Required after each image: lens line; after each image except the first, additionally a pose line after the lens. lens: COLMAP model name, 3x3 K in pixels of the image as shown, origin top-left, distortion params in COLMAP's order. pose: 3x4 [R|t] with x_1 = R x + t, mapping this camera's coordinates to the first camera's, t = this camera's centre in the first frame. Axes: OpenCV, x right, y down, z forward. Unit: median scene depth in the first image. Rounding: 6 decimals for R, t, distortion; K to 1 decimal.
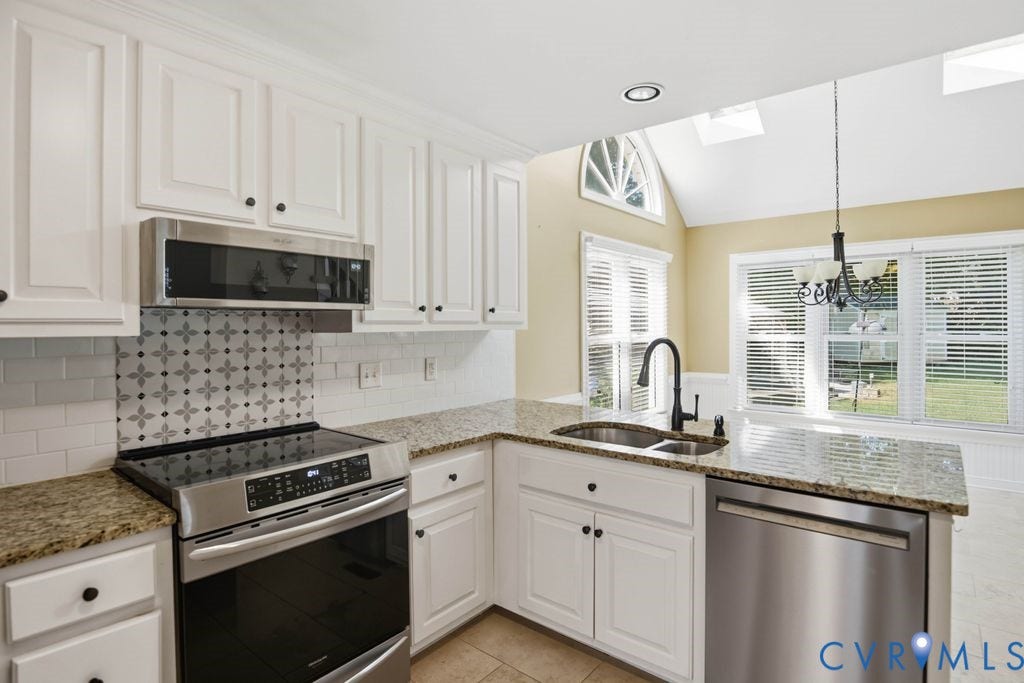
lens RADIAL K [[524.5, 0, 510.0], [0, 524.5, 326.6], [0, 0, 1]] dist [-0.020787, 0.000376]
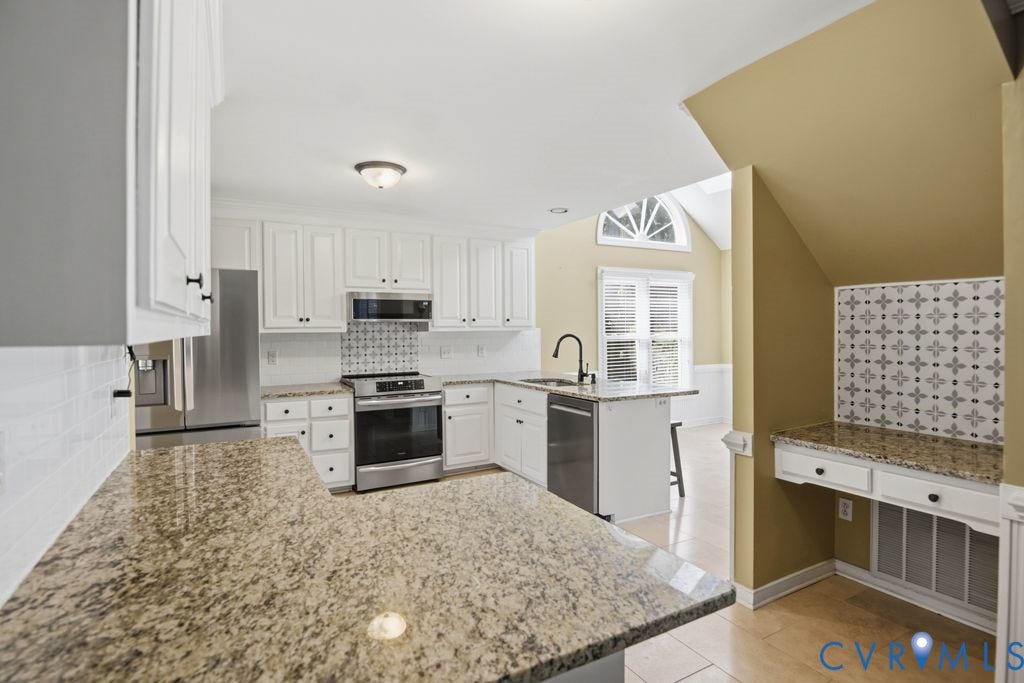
lens RADIAL K [[516.2, 0, 516.8], [0, 516.2, 337.8], [0, 0, 1]] dist [-0.017527, 0.000151]
pose [[0.932247, 0.003355, -0.361808, 0.835454], [0.002998, 0.999851, 0.016996, 0.001785], [0.361811, -0.016929, 0.932098, -0.918327]]
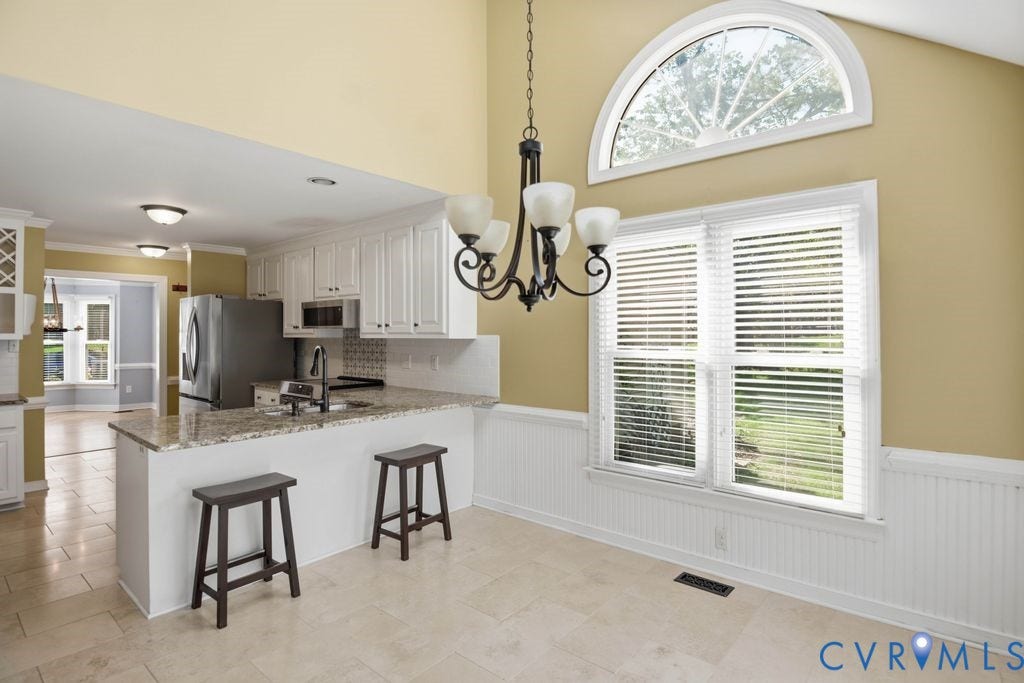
lens RADIAL K [[517.5, 0, 510.2], [0, 517.5, 332.5], [0, 0, 1]] dist [-0.003615, -0.000900]
pose [[-0.005200, 0.004597, -0.999976, 1.766028], [-0.000353, 0.999989, 0.004599, -0.020202], [0.999986, 0.000377, -0.005198, 1.574250]]
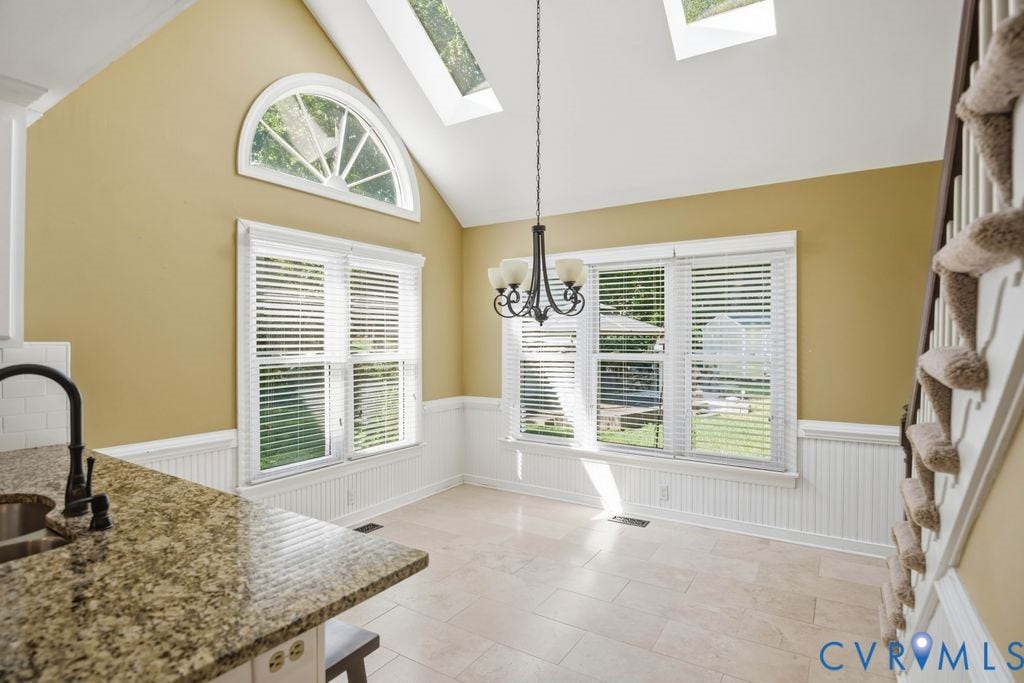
lens RADIAL K [[516.2, 0, 516.8], [0, 516.2, 337.8], [0, 0, 1]] dist [-0.017527, 0.000151]
pose [[0.991137, 0.004760, 0.132759, 0.797492], [-0.003698, 0.999959, -0.008239, -0.005934], [-0.132793, 0.007675, 0.991114, 0.371406]]
